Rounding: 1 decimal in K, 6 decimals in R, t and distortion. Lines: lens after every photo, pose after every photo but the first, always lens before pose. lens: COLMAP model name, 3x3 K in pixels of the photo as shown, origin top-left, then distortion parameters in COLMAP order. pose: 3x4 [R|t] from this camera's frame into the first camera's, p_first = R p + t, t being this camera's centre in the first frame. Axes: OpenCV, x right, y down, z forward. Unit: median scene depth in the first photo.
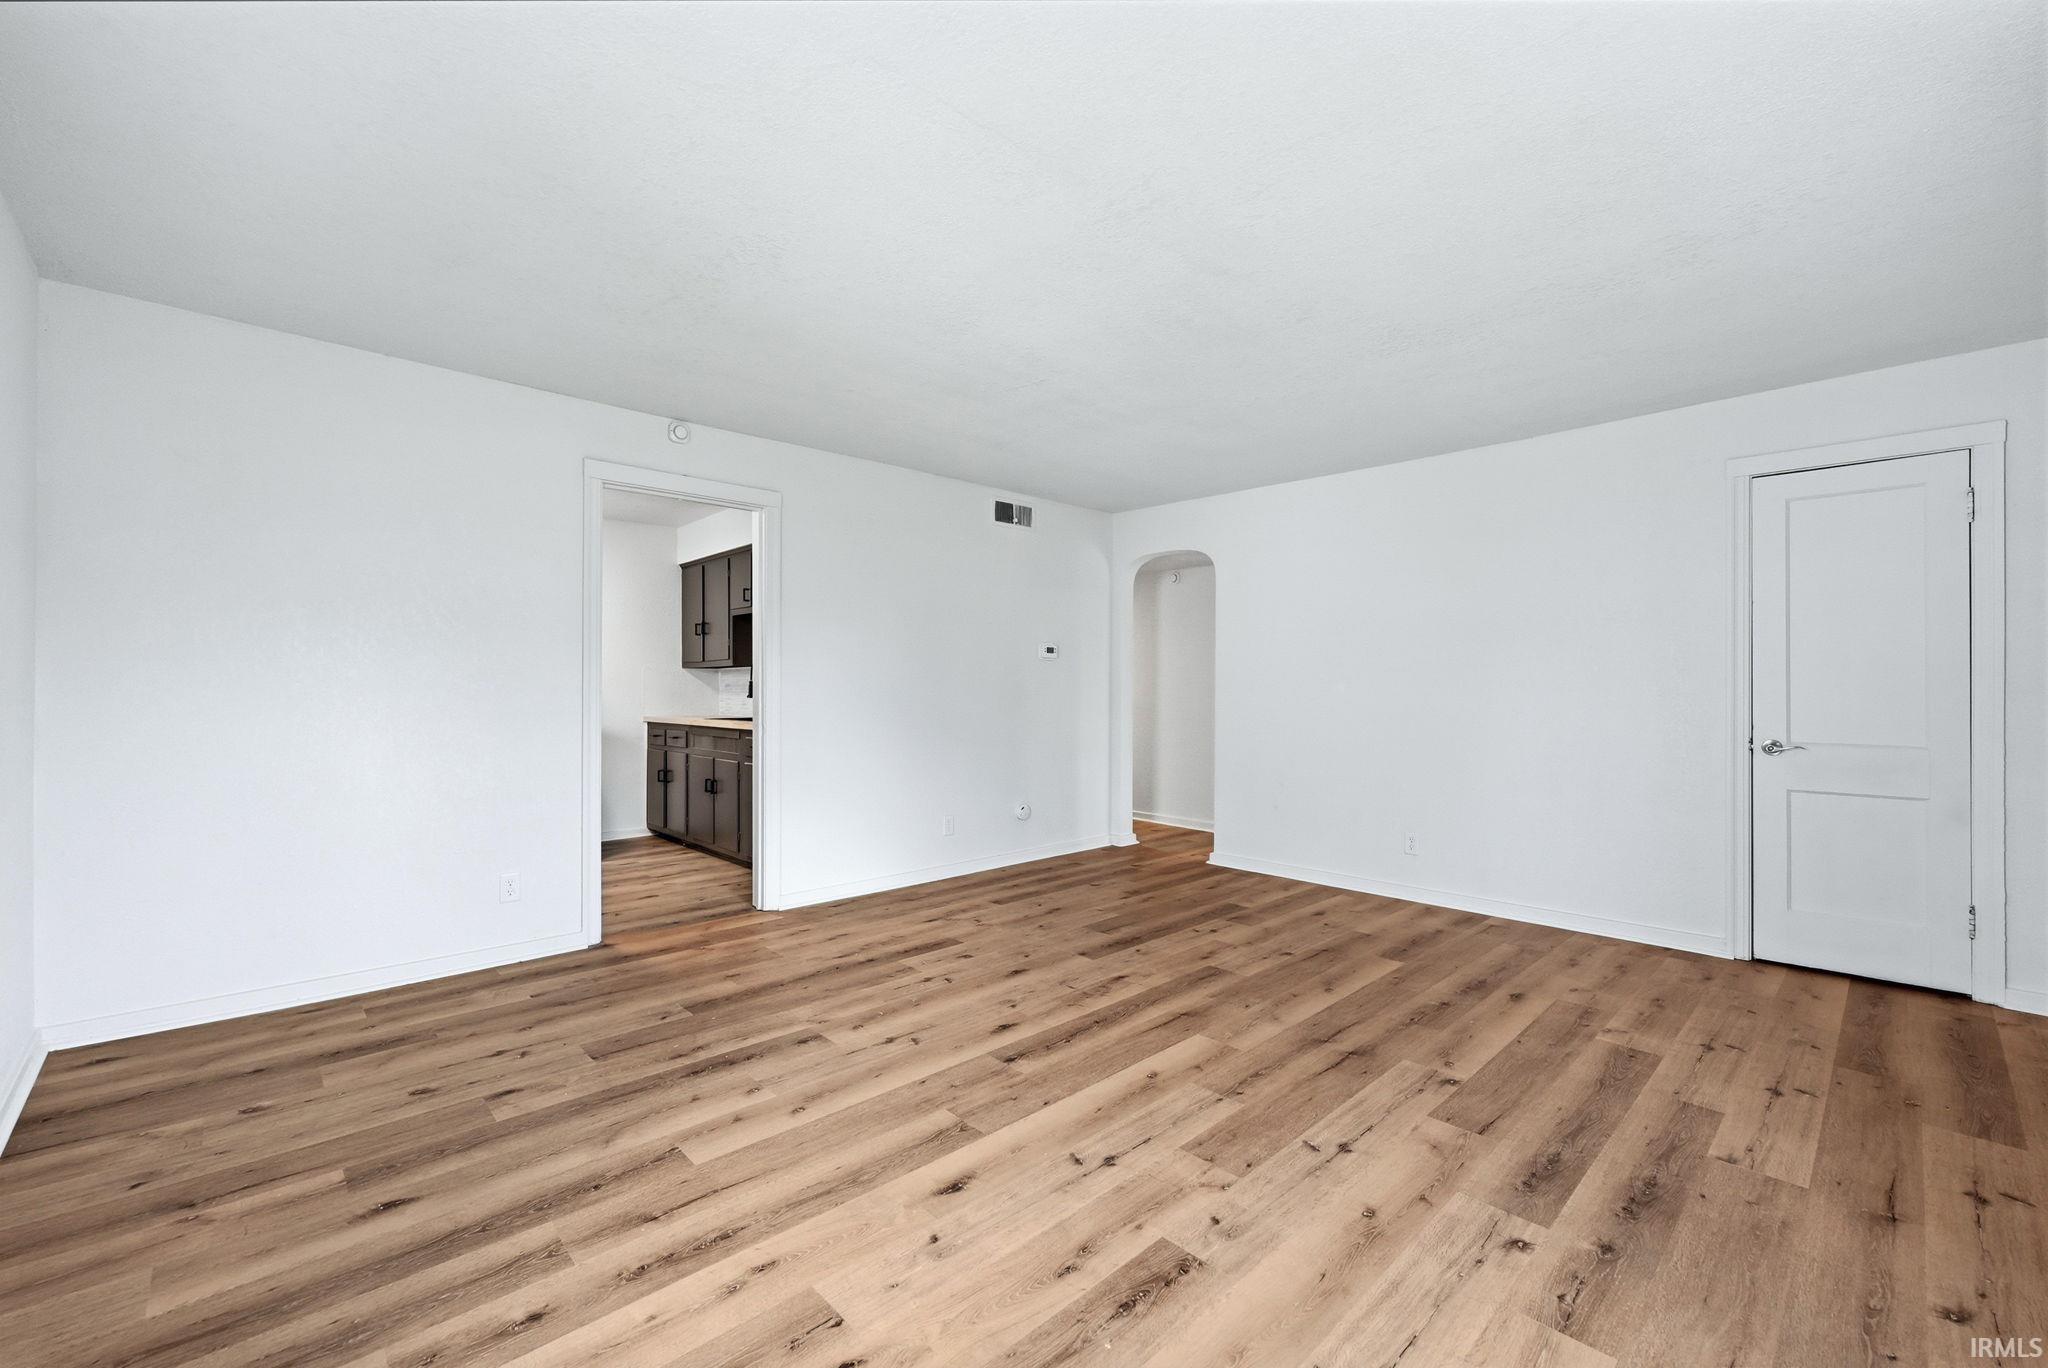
lens RADIAL K [[835.6, 0, 1012.1], [0, 835.6, 695.8], [0, 0, 1]] dist [-0.002207, 0.001223]
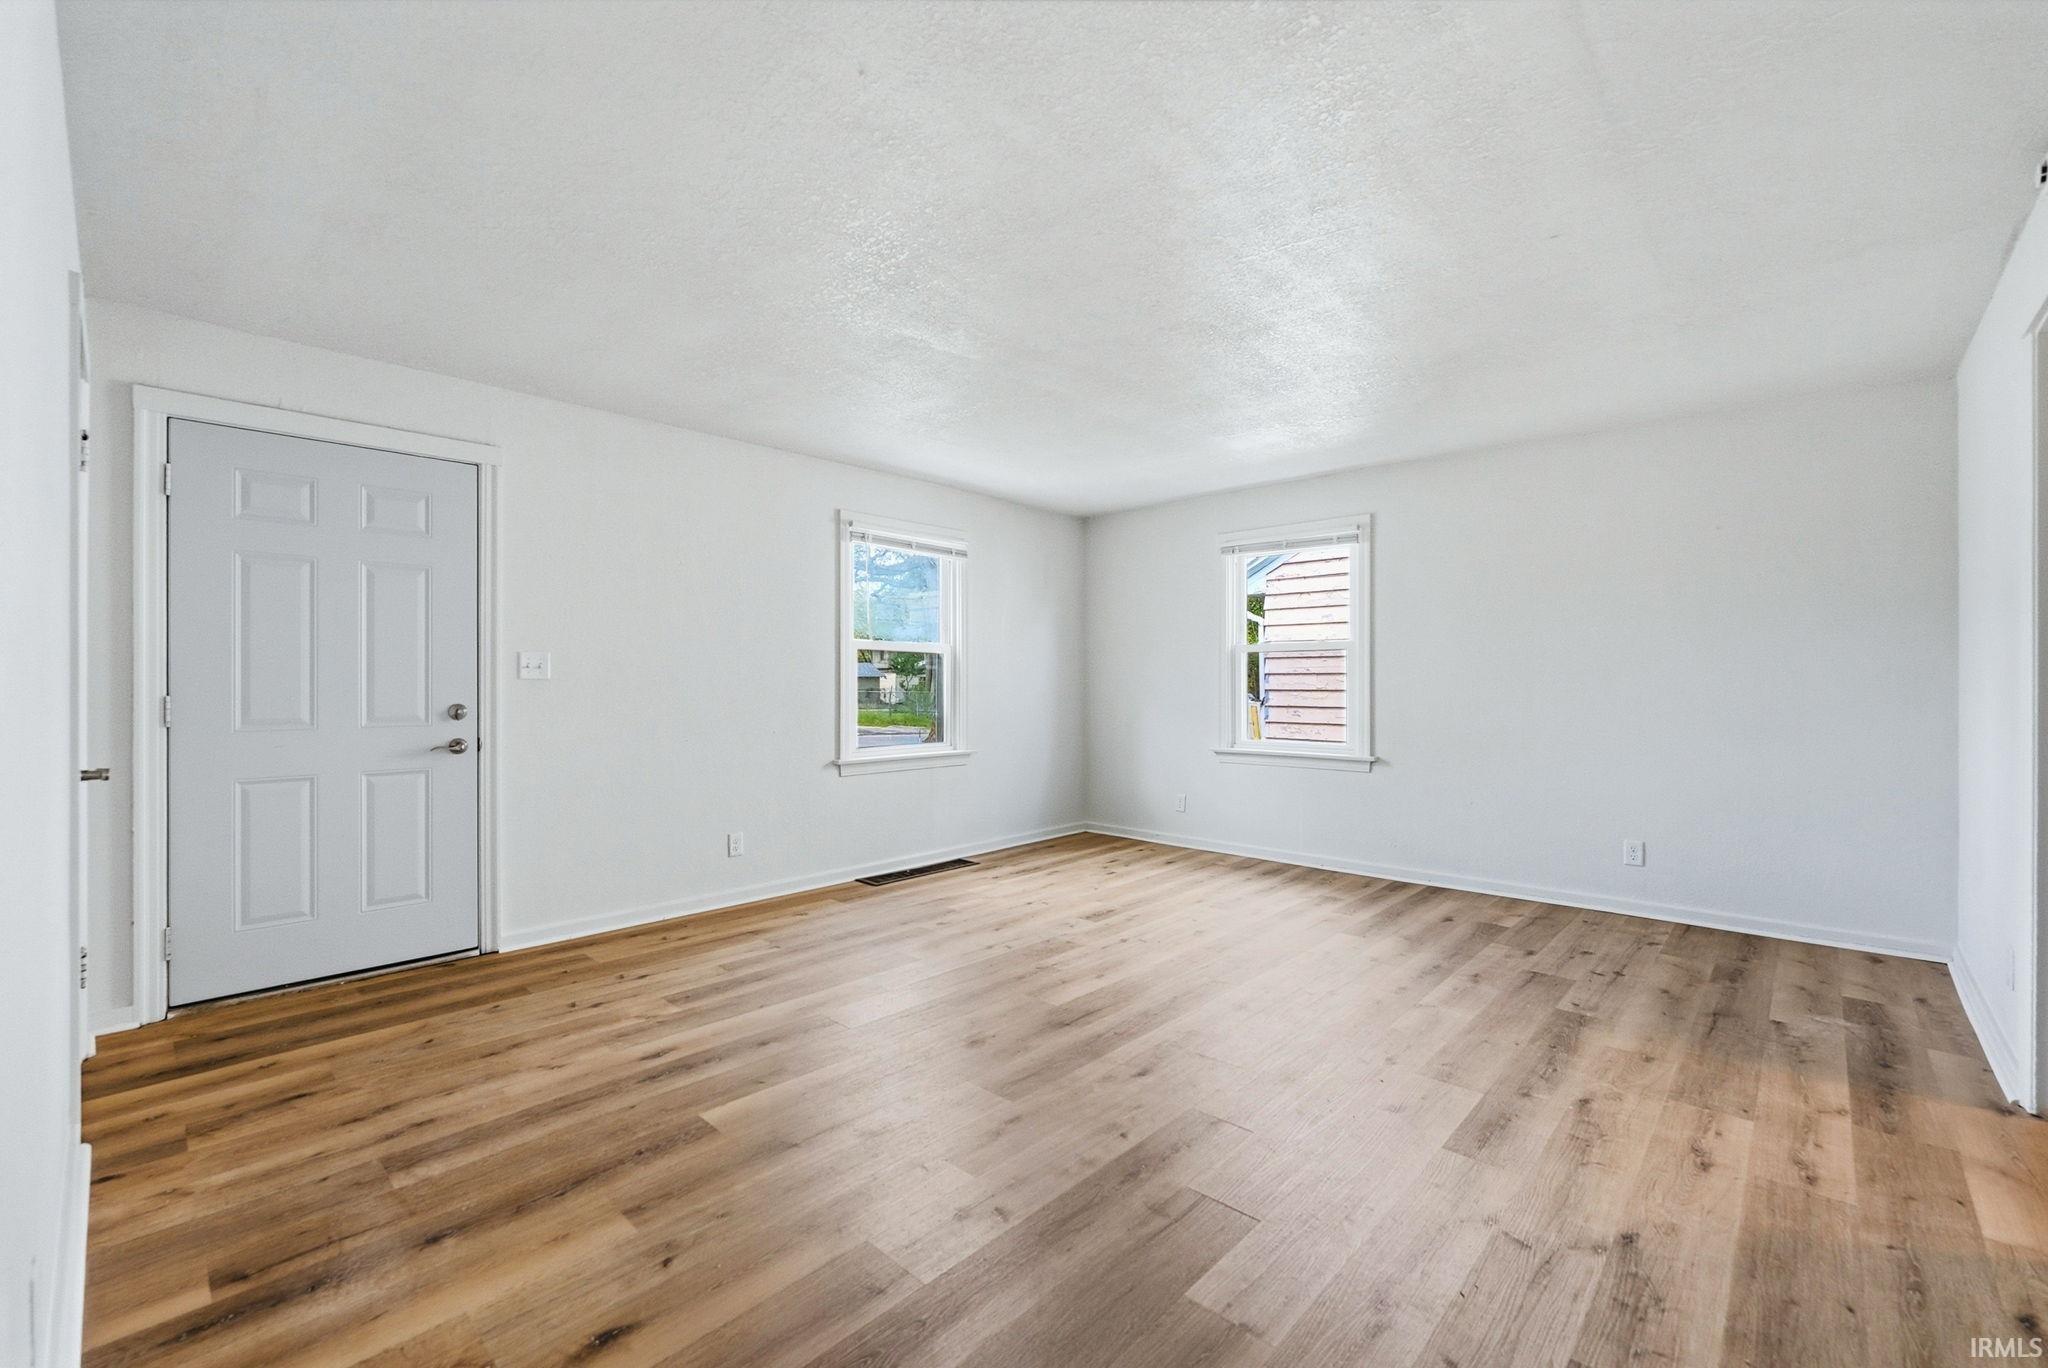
lens RADIAL K [[835.6, 0, 1023.5], [0, 835.6, 679.3], [0, 0, 1]] dist [-0.002207, 0.001223]
pose [[-0.997345, -0.003869, -0.072722, 0.313373], [-0.004083, 0.999988, 0.002795, -0.010556], [0.072710, 0.003084, -0.997348, 1.869536]]
